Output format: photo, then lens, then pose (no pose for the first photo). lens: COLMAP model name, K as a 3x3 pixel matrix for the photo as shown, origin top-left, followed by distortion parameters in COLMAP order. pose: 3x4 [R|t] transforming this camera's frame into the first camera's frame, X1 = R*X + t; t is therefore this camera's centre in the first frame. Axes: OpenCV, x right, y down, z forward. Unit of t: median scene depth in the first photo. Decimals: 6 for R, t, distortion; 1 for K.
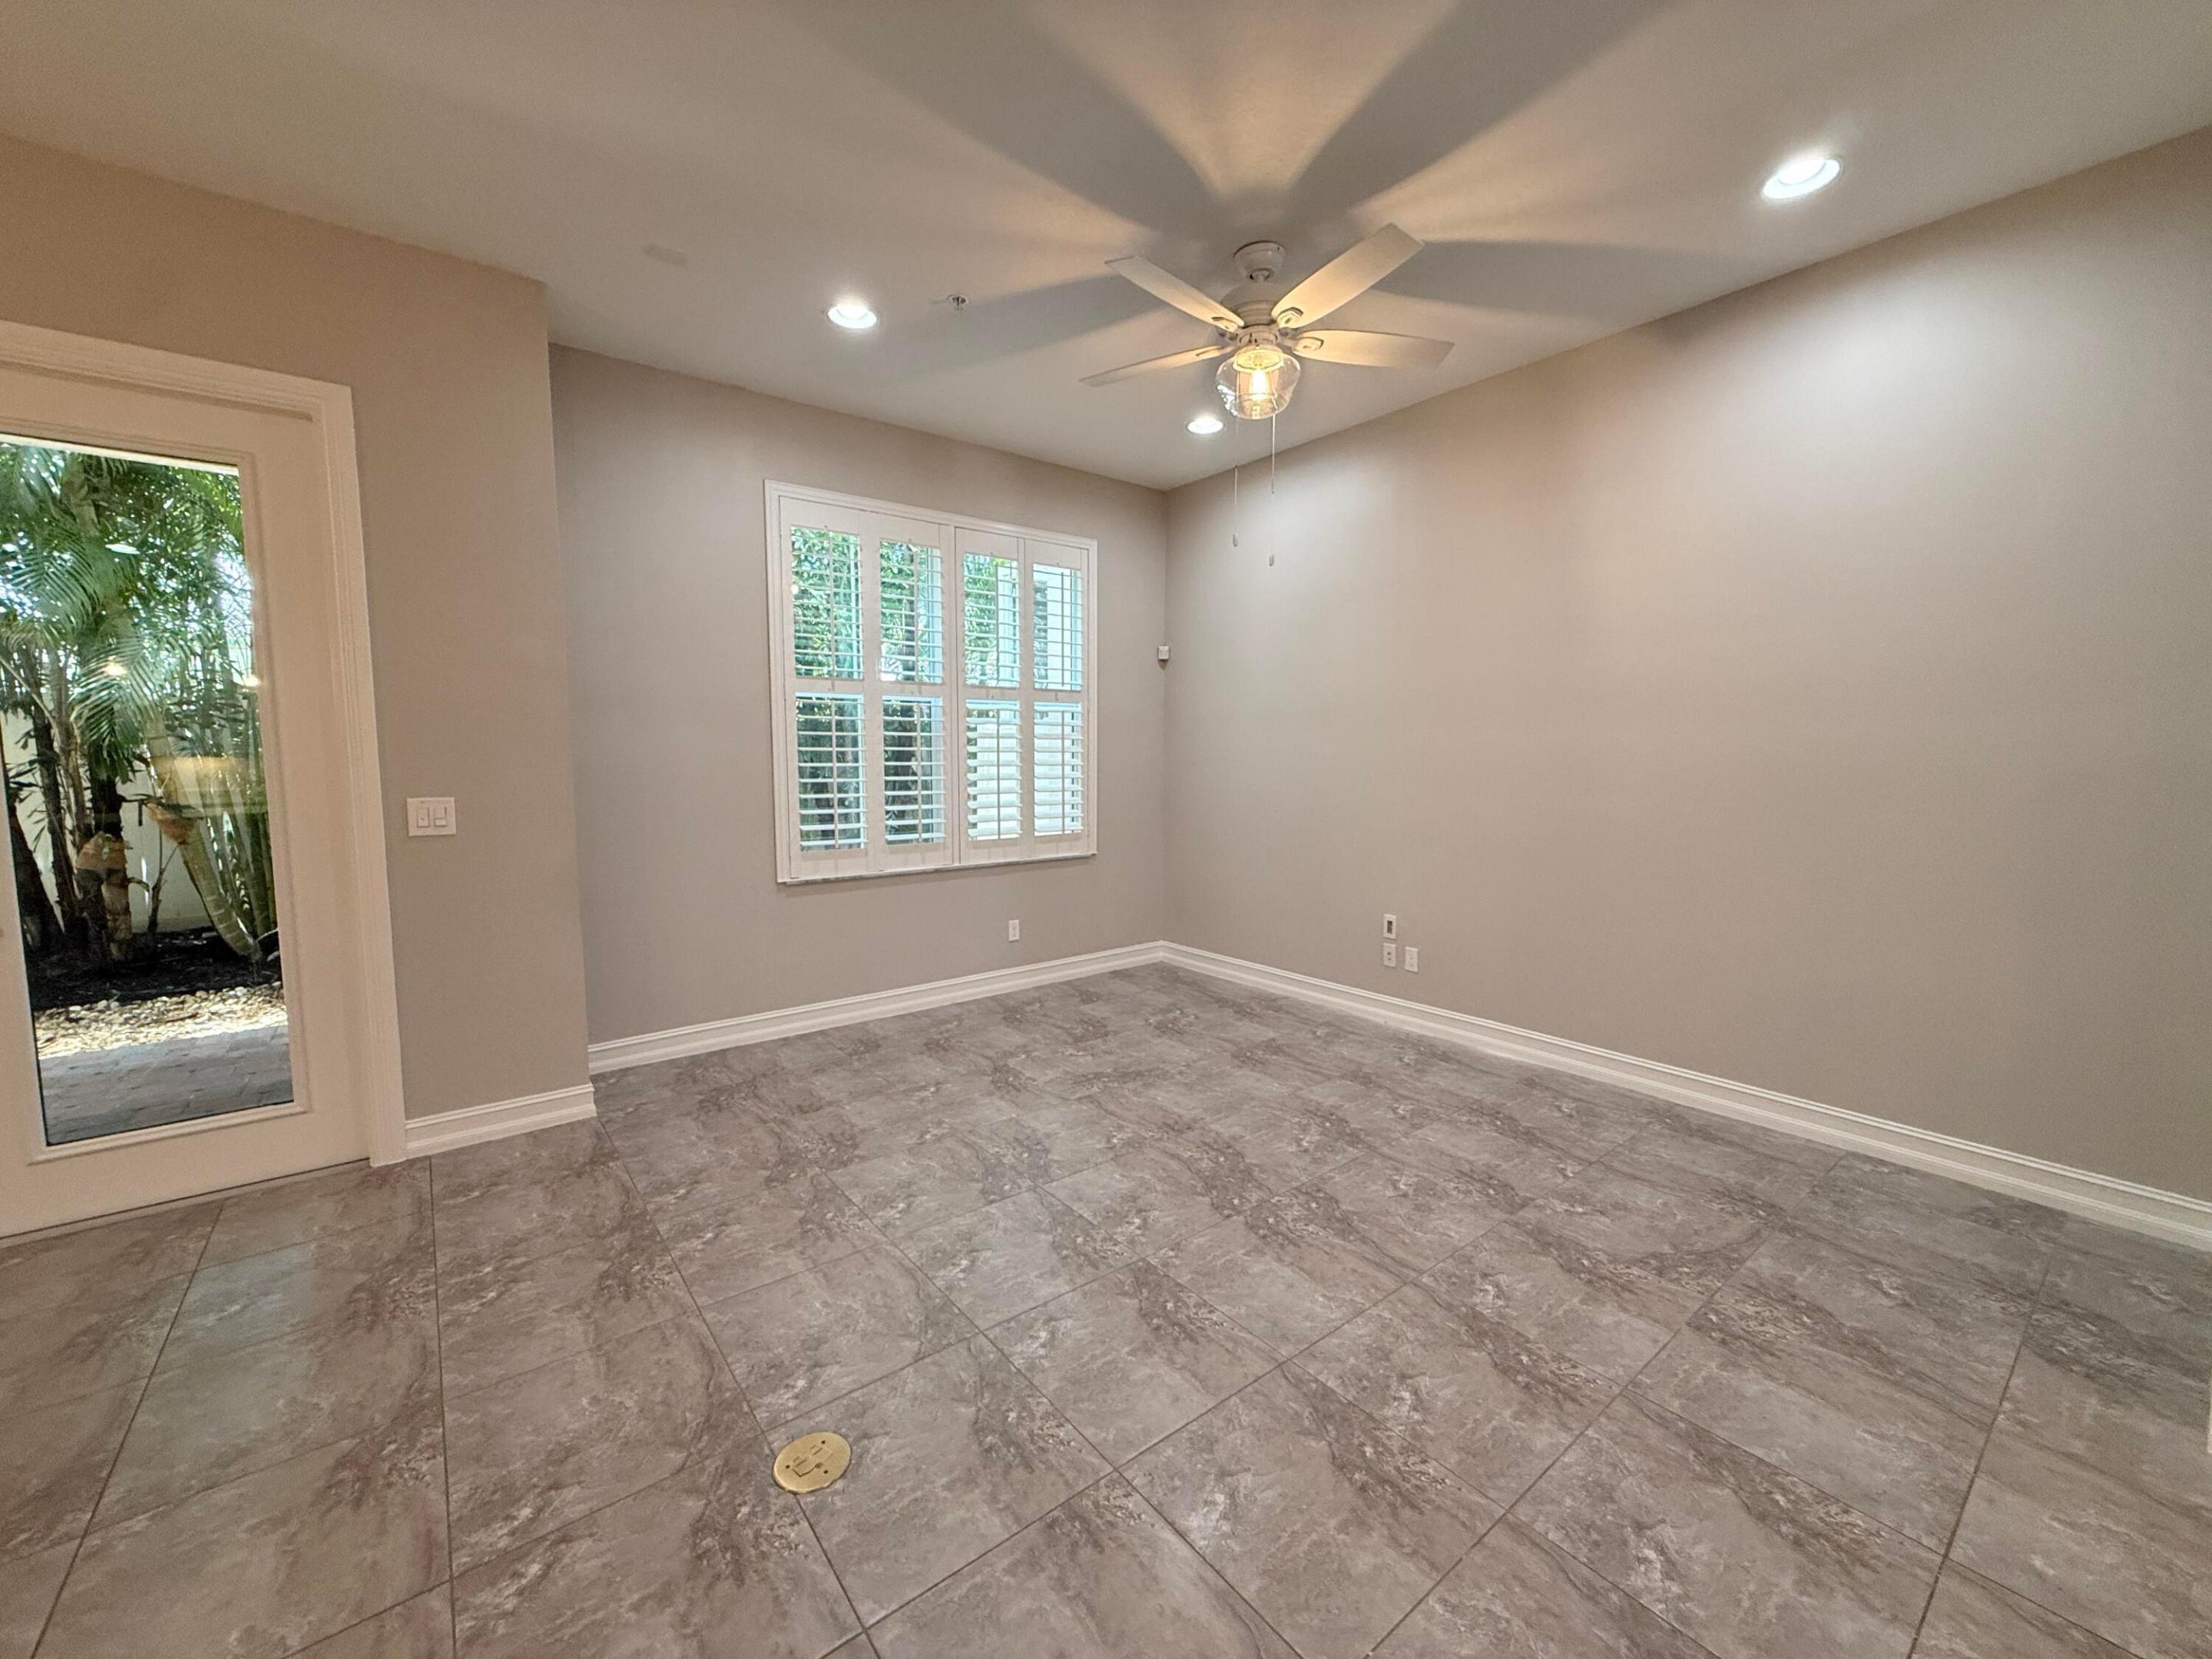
lens RADIAL K [[880.7, 0, 1099.8], [0, 880.7, 830.3], [0, 0, 1]] dist [0.000547, 0.000083]
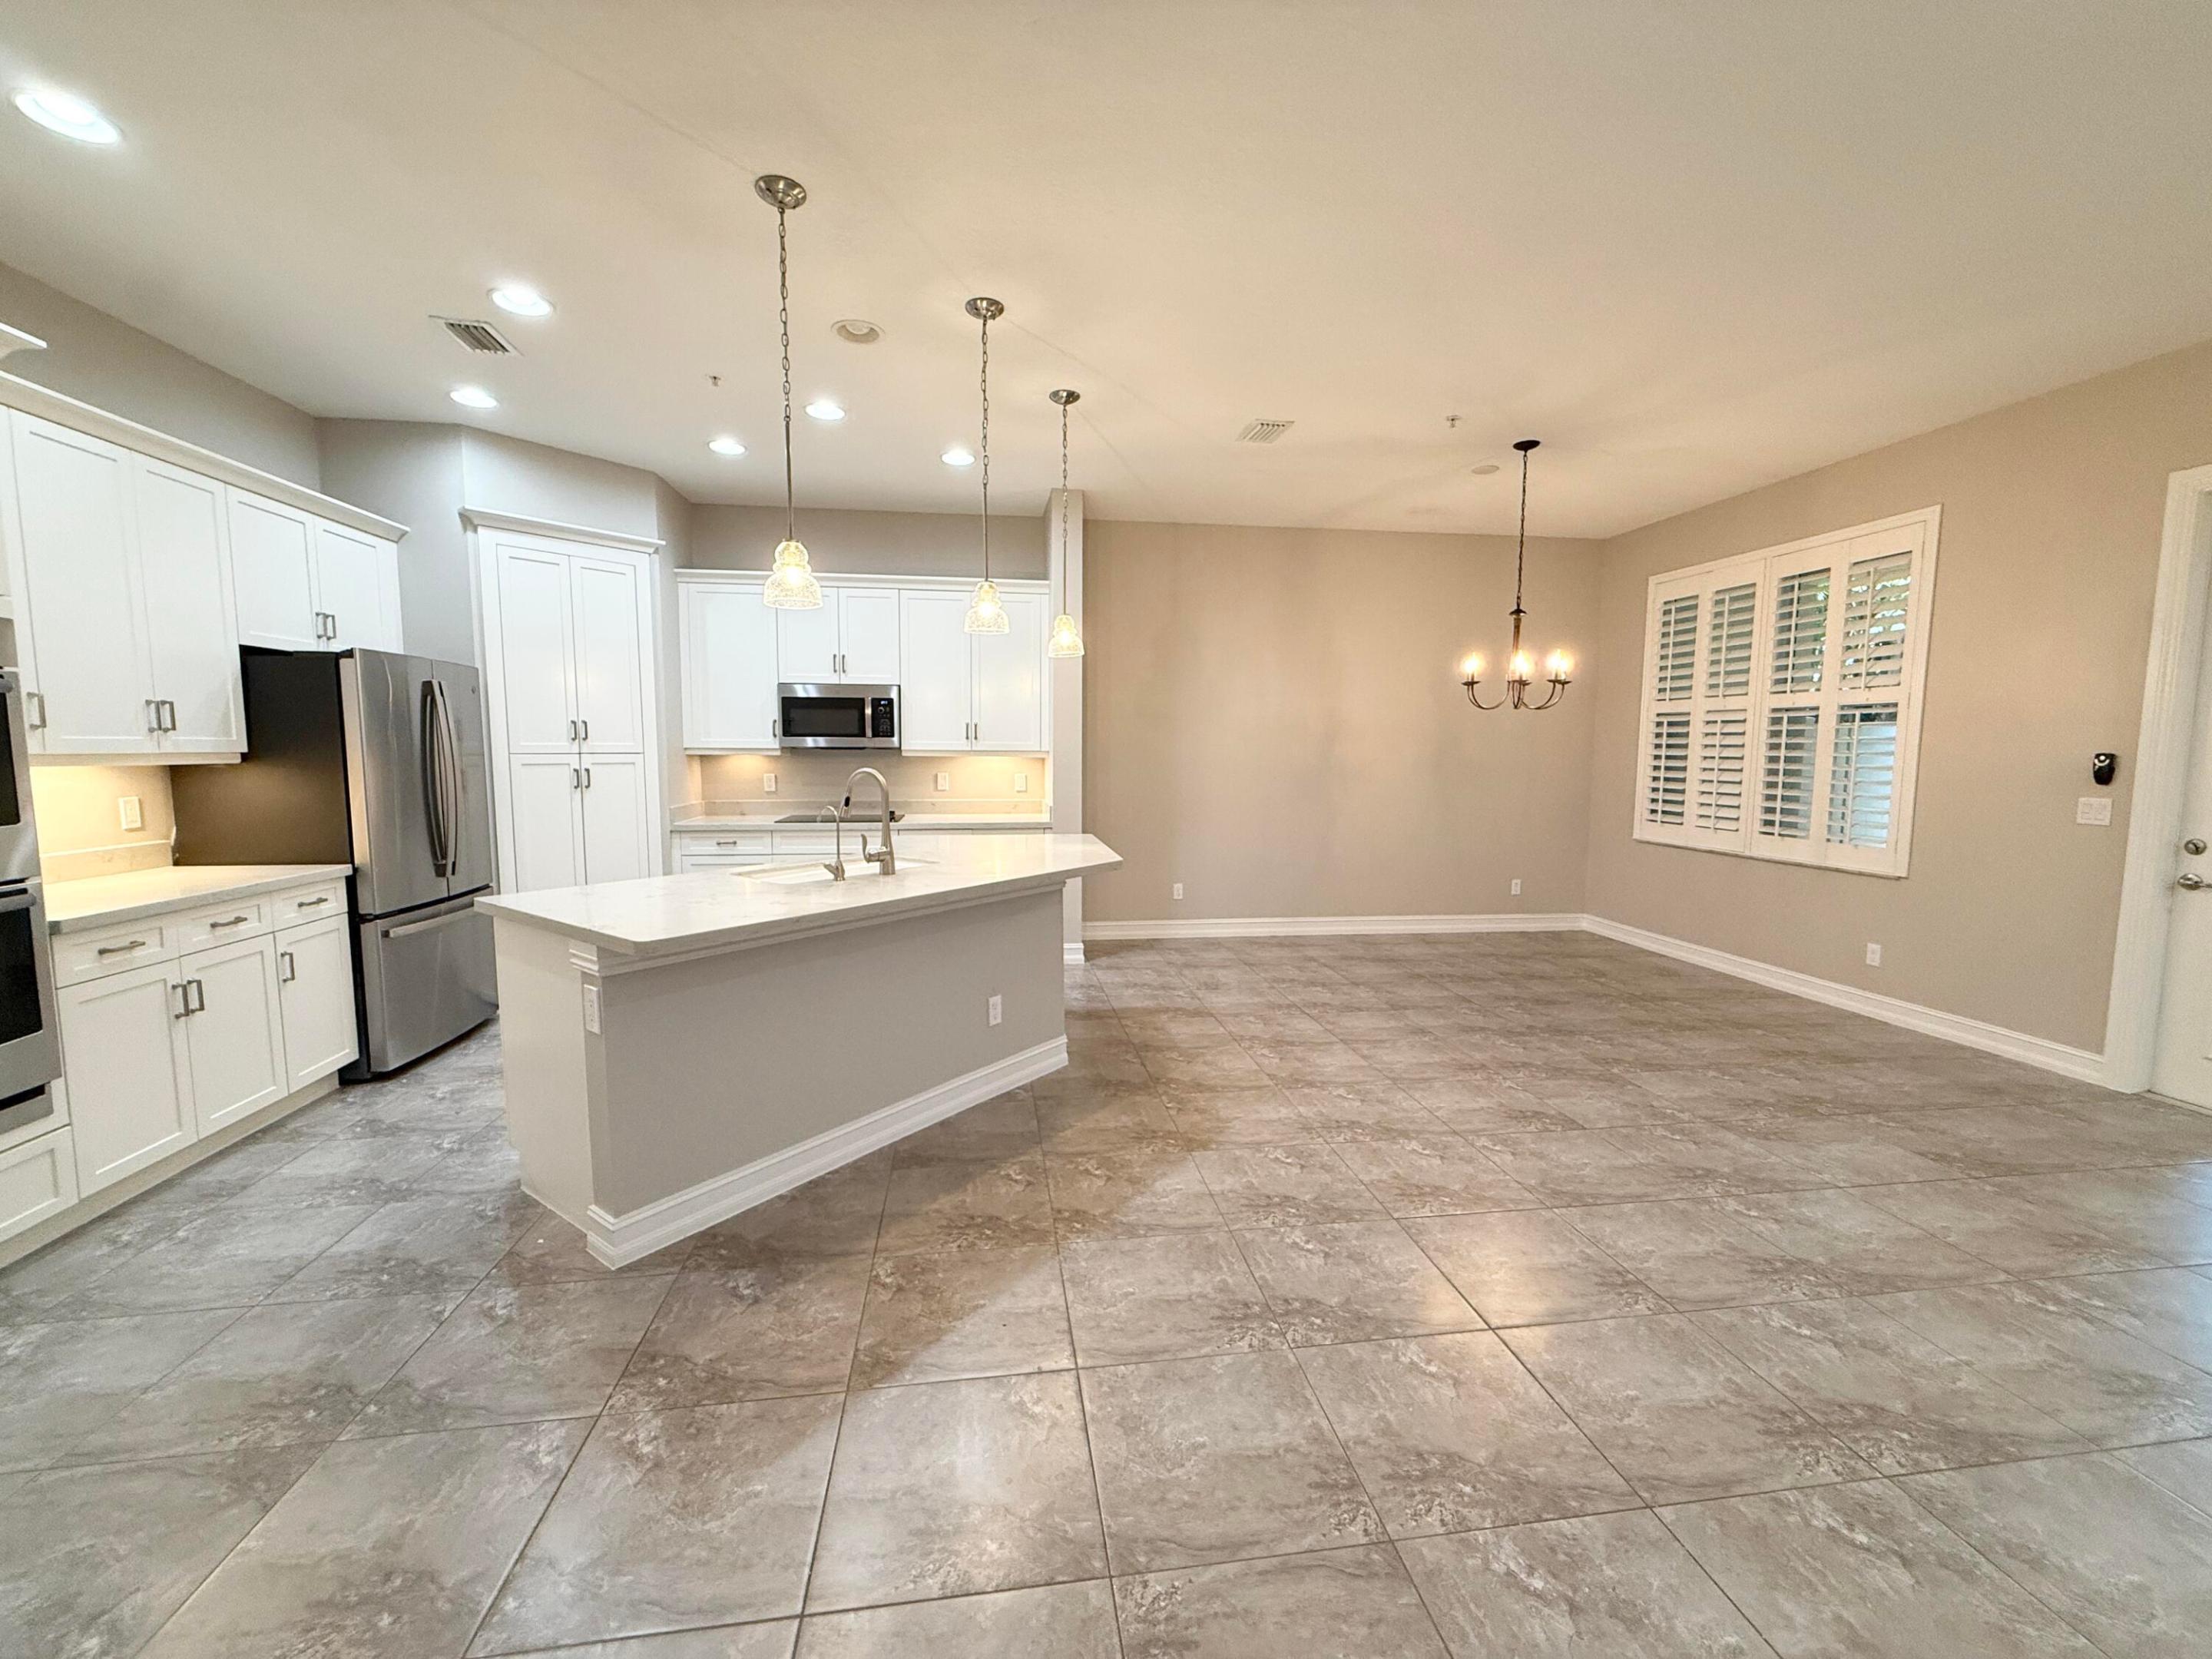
lens RADIAL K [[880.7, 0, 1099.4], [0, 880.7, 829.4], [0, 0, 1]] dist [0.000547, 0.000083]
pose [[-0.500828, 0.079021, -0.861932, 0.598073], [-0.081284, 0.987129, 0.137729, -0.018118], [0.861722, 0.139040, -0.487958, 0.093556]]
